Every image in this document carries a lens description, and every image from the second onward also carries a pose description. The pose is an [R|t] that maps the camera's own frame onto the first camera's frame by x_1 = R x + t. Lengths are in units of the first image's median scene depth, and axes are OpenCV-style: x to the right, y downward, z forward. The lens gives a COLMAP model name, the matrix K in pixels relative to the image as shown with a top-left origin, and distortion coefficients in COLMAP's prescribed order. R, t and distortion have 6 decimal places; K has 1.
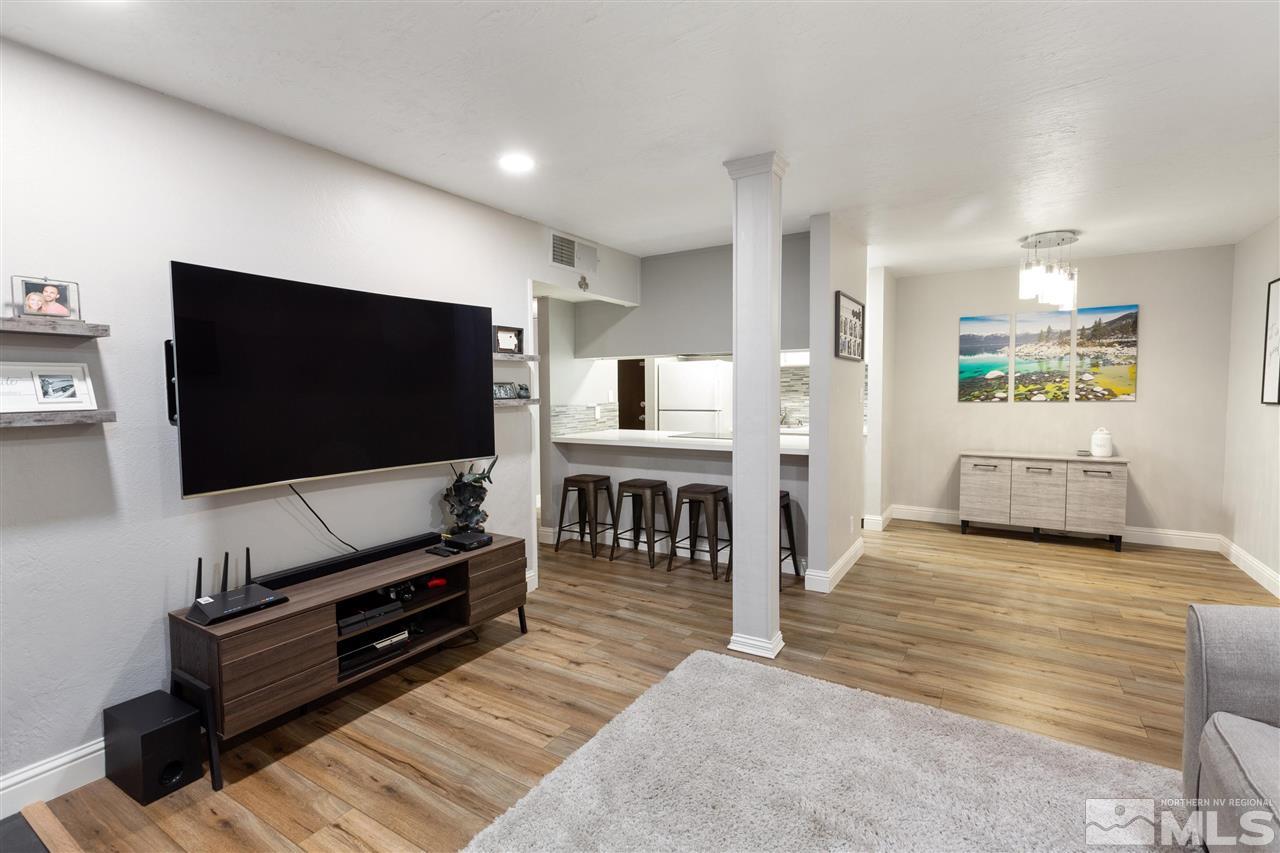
lens RADIAL K [[592.3, 0, 638.7], [0, 592.3, 424.1], [0, 0, 1]] dist [0.001445, 0.000347]
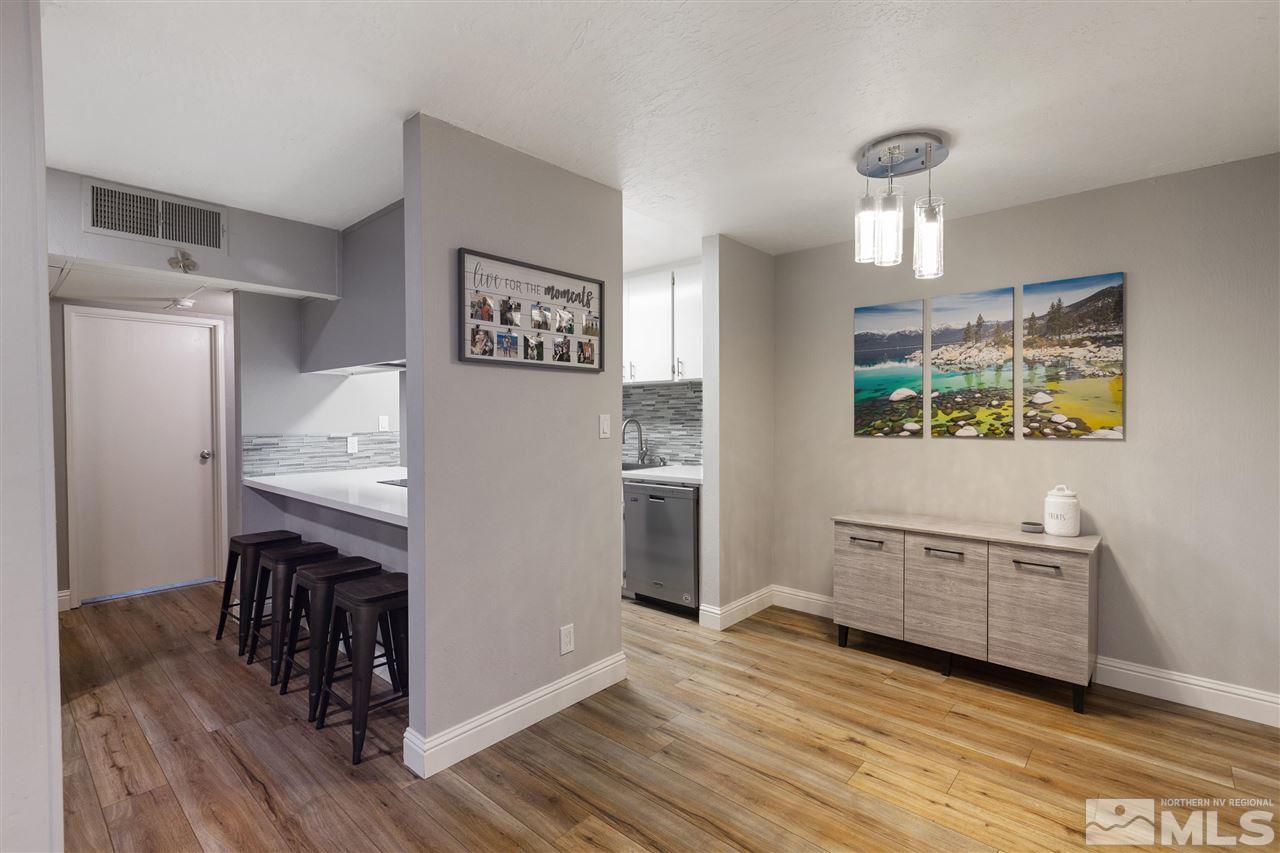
lens RADIAL K [[592.3, 0, 637.1], [0, 592.3, 425.0], [0, 0, 1]] dist [0.001445, 0.000347]
pose [[0.985573, 0.008150, -0.169055, 0.456716], [-0.014475, 0.999239, -0.036216, -0.024904], [0.168631, 0.038141, 0.984941, 0.346483]]
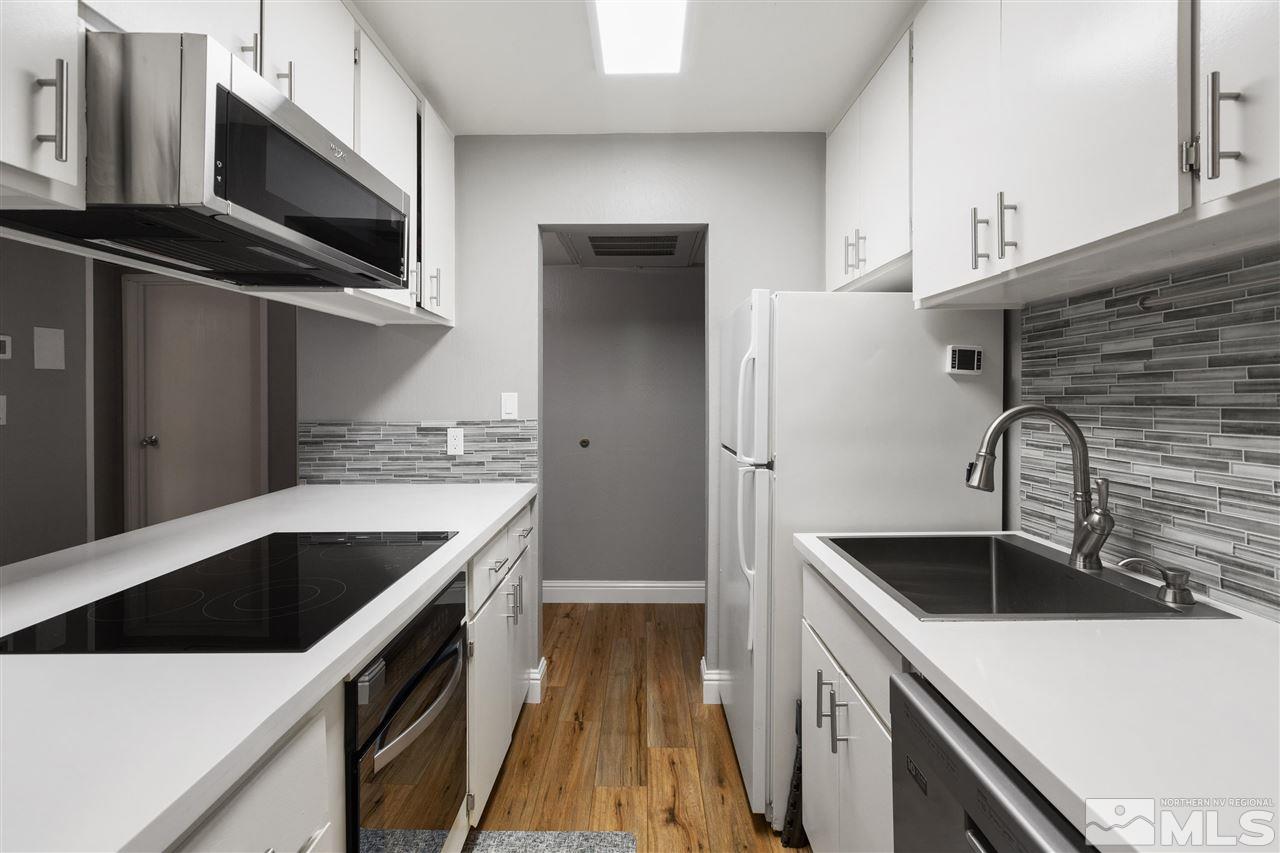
lens RADIAL K [[592.3, 0, 634.0], [0, 592.3, 384.6], [0, 0, 1]] dist [0.001445, 0.000347]
pose [[0.517547, -0.003977, -0.855645, 0.424990], [-0.048937, 0.998215, -0.034240, -0.059199], [0.854254, 0.059593, 0.516429, 0.966652]]
